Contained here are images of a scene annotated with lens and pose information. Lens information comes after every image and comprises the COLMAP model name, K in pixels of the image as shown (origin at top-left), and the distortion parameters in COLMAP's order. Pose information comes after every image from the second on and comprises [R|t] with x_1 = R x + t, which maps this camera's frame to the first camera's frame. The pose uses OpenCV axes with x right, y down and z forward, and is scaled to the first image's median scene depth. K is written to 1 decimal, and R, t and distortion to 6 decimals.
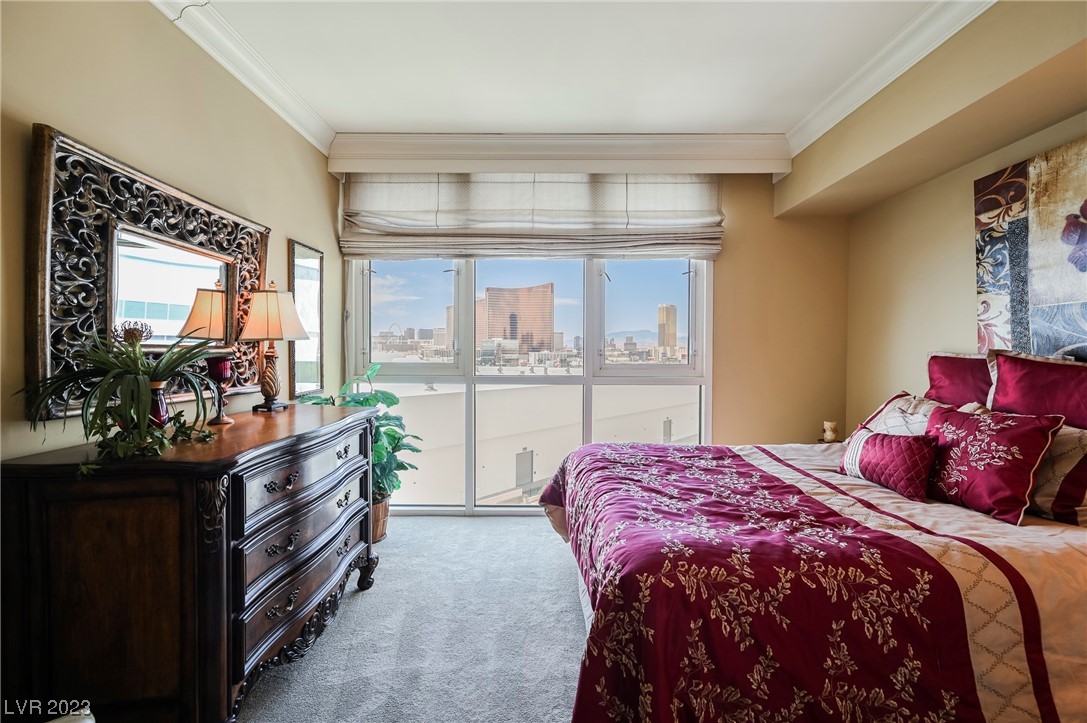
lens RADIAL K [[429.1, 0, 541.0], [0, 429.1, 359.8], [0, 0, 1]] dist [-0.000772, 0.000143]
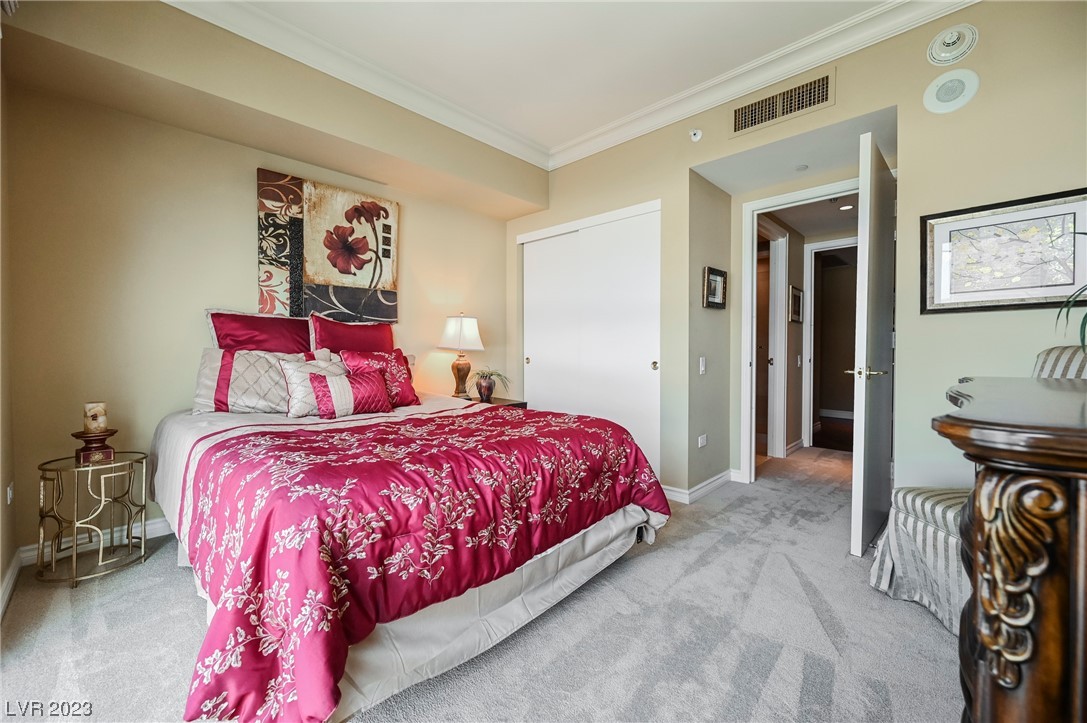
lens RADIAL K [[429.1, 0, 541.0], [0, 429.1, 359.8], [0, 0, 1]] dist [-0.000772, 0.000143]
pose [[-0.720600, -0.018116, 0.693115, -0.412599], [0.011959, 0.999185, 0.038550, 0.084312], [-0.693248, 0.036069, -0.719796, 1.409546]]
